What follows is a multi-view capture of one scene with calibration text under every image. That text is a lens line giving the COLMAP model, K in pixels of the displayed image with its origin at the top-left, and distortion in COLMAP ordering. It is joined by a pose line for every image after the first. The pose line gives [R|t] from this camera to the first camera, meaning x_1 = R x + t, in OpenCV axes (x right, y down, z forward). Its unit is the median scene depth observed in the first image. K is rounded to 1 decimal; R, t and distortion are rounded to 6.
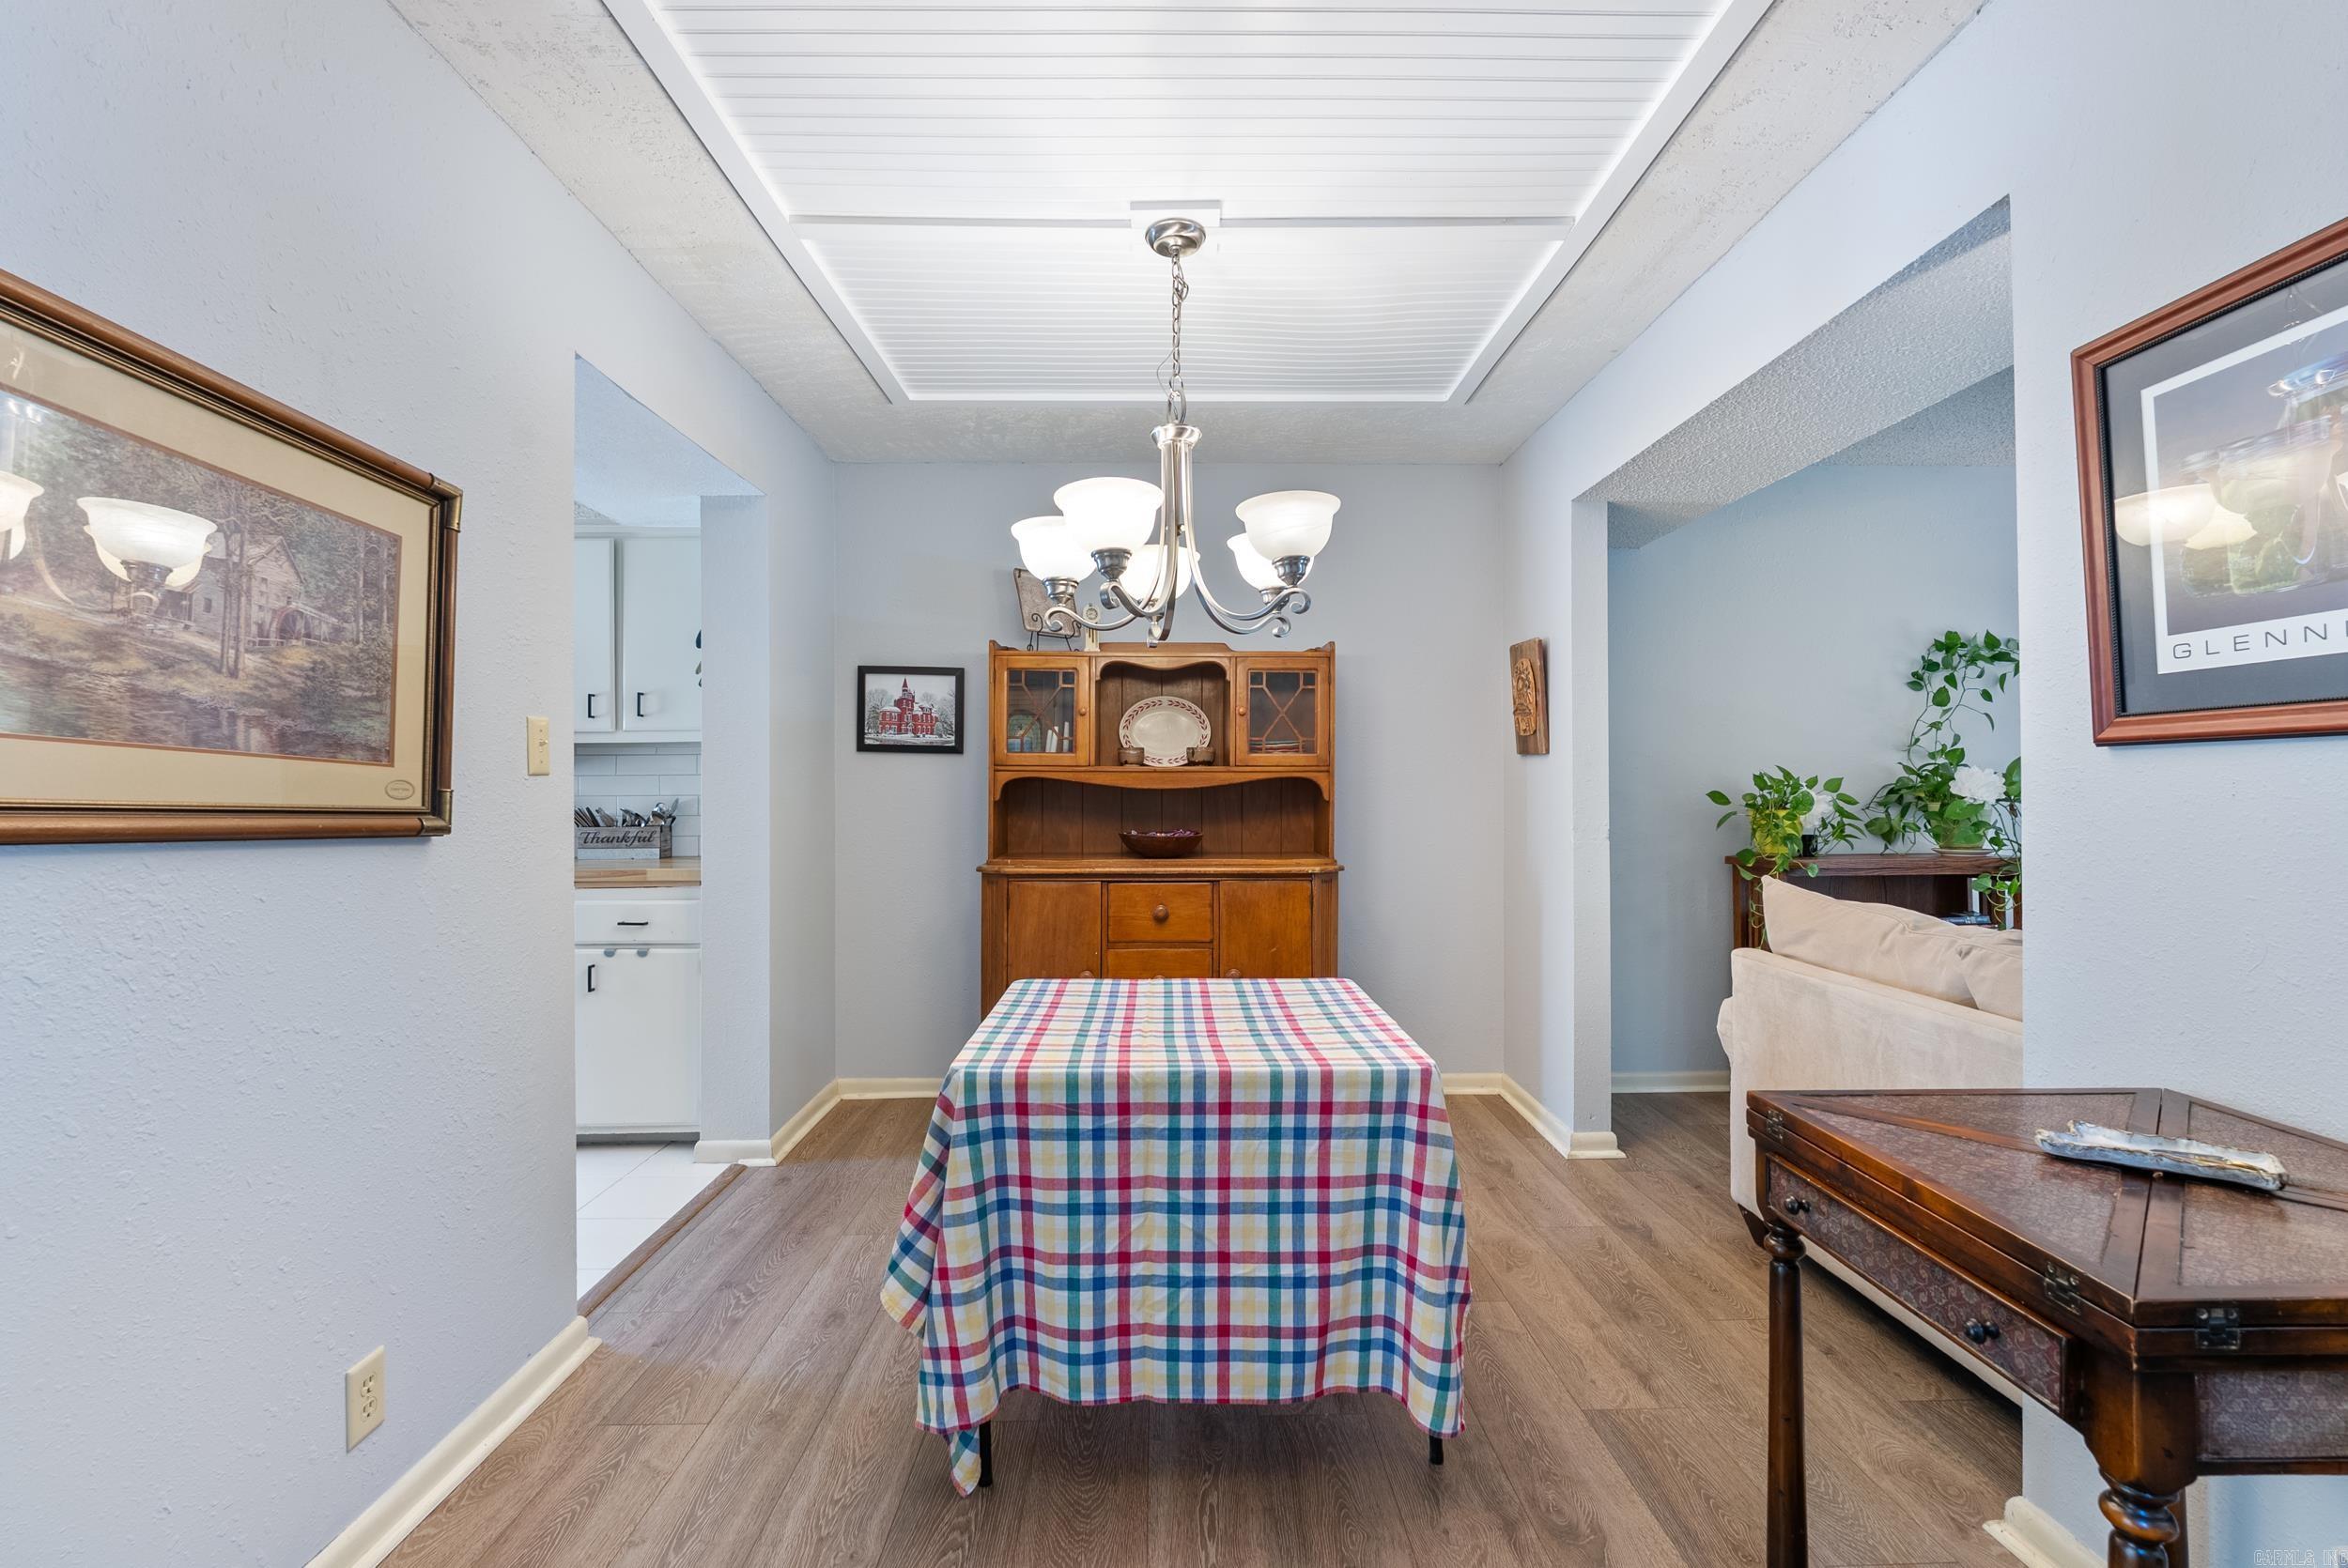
lens RADIAL K [[1038.6, 0, 1179.4], [0, 1038.6, 773.0], [0, 0, 1]] dist [-0.006165, 0.000301]
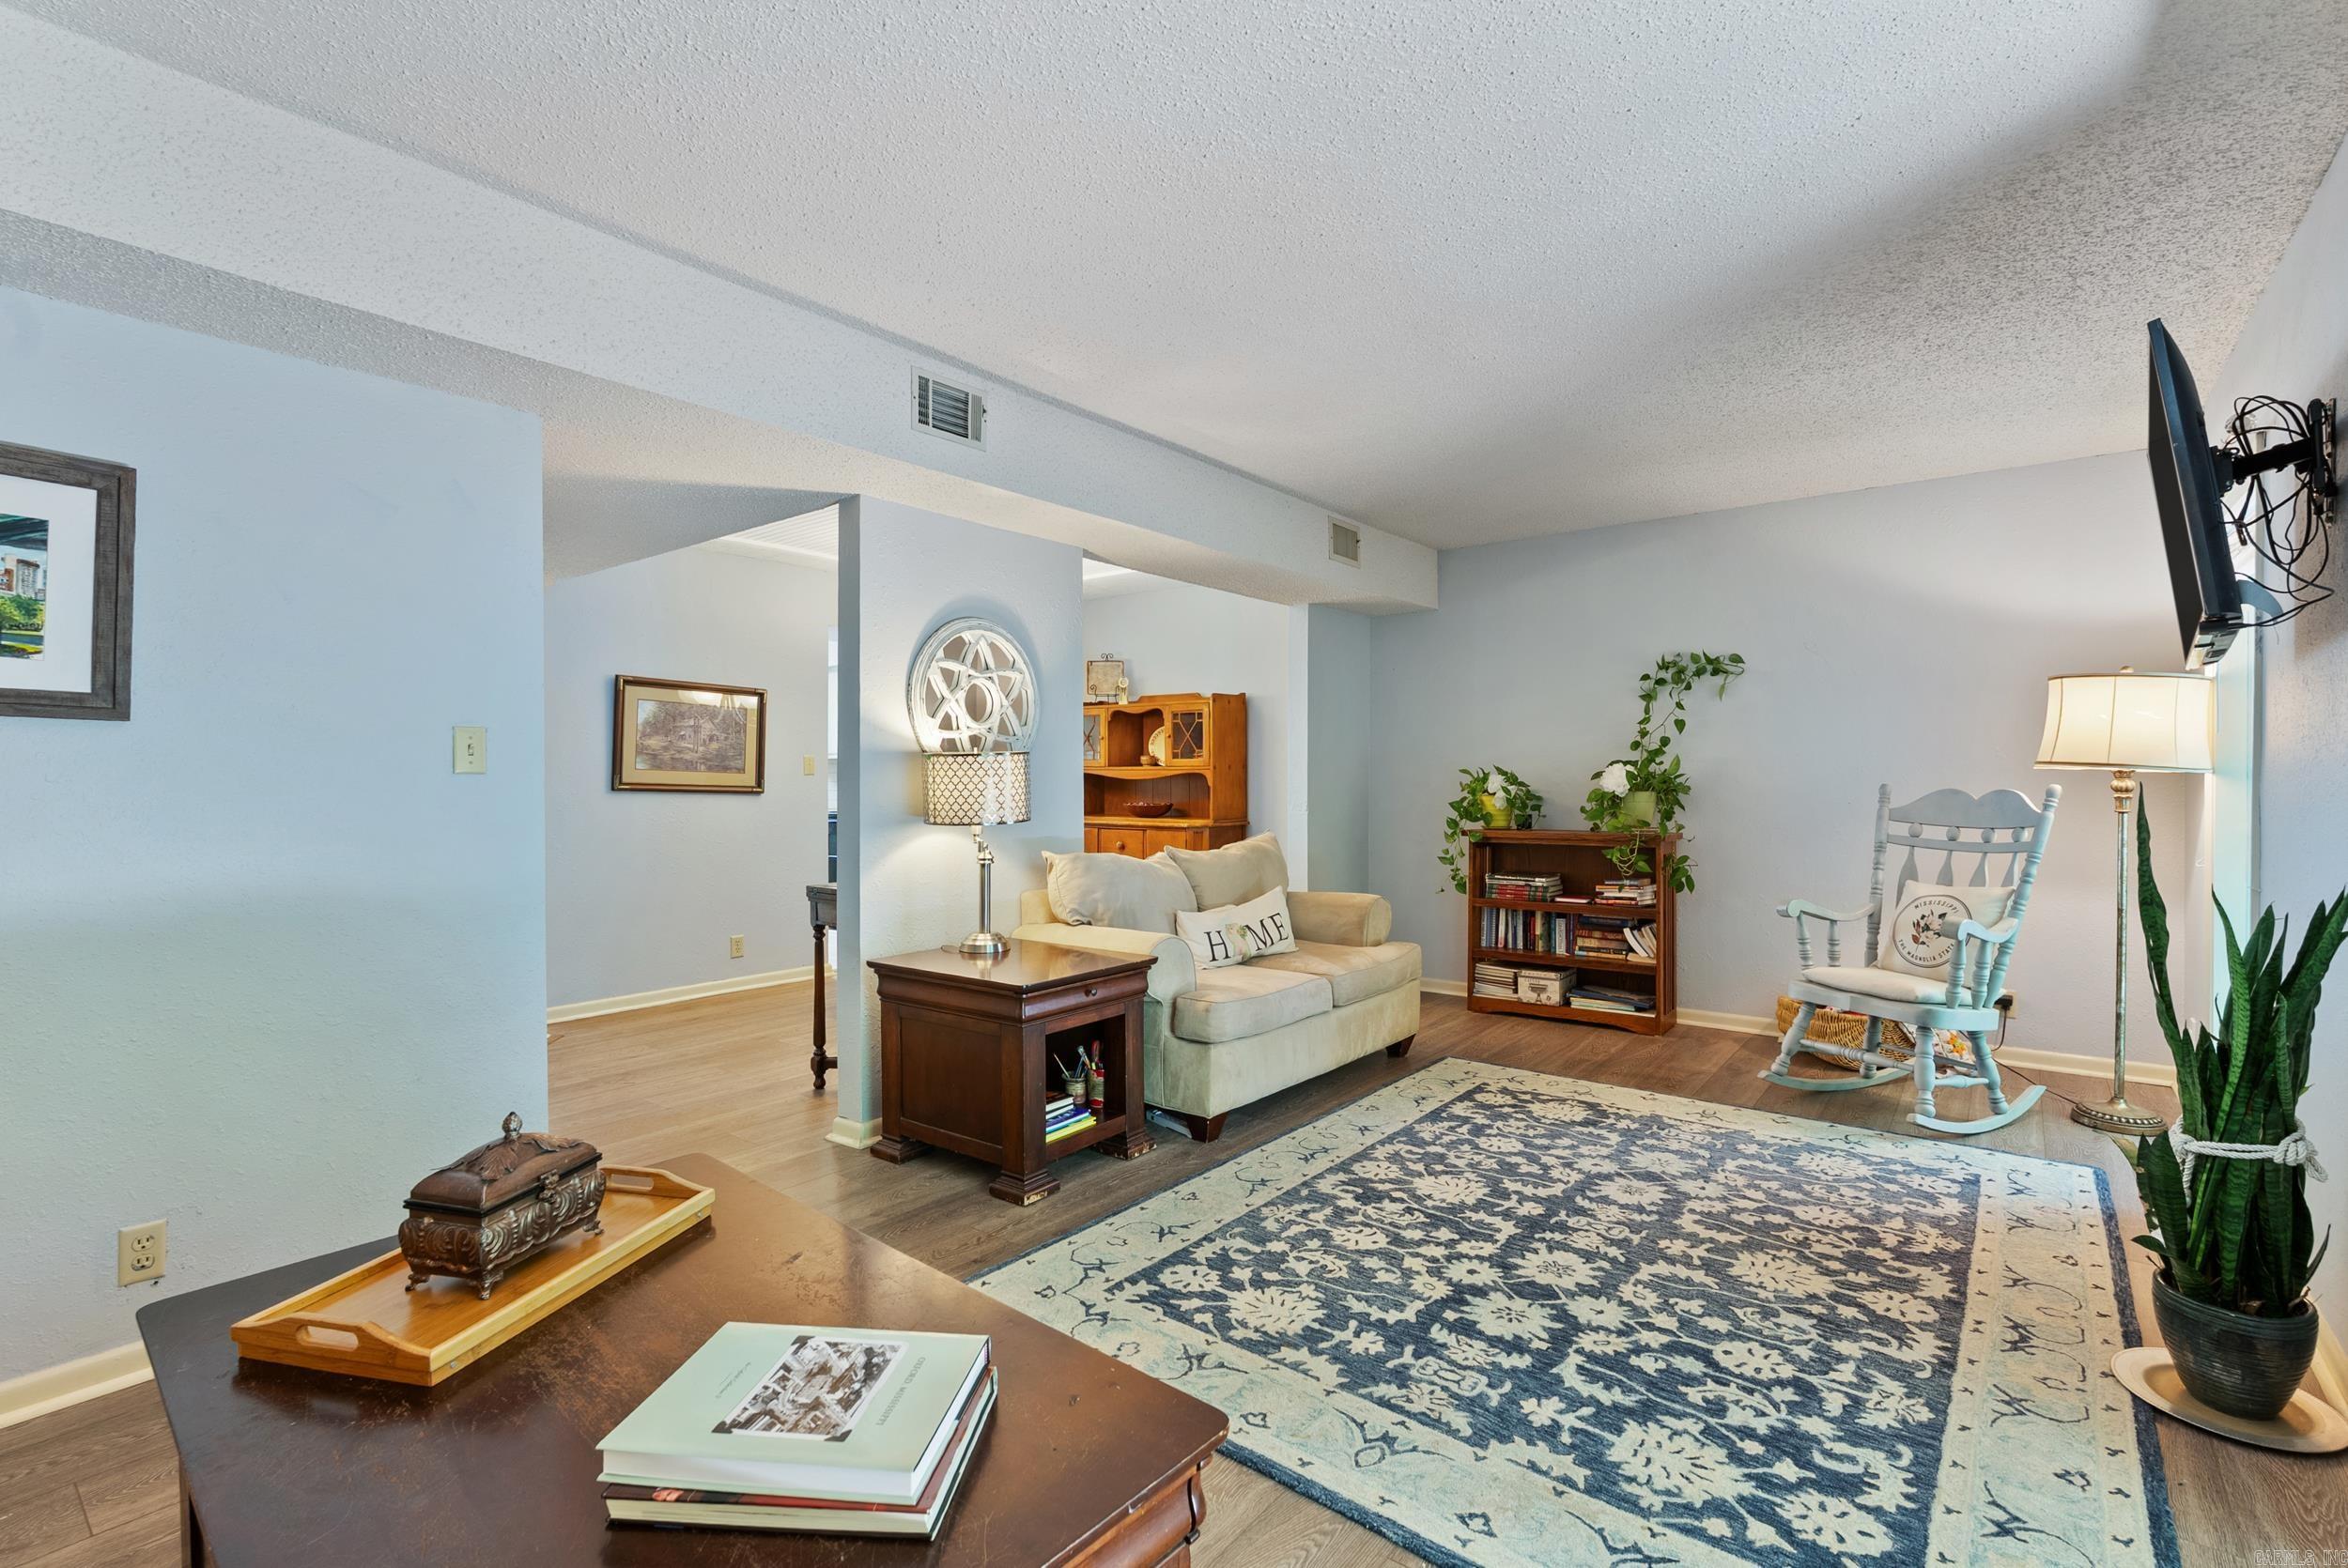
lens RADIAL K [[1038.6, 0, 1155.9], [0, 1038.6, 781.1], [0, 0, 1]] dist [-0.006165, 0.000301]
pose [[0.773047, 0.003558, -0.634339, 2.682272], [0.009708, 0.999801, 0.017439, -0.030717], [0.634275, -0.019639, 0.772858, -0.886560]]
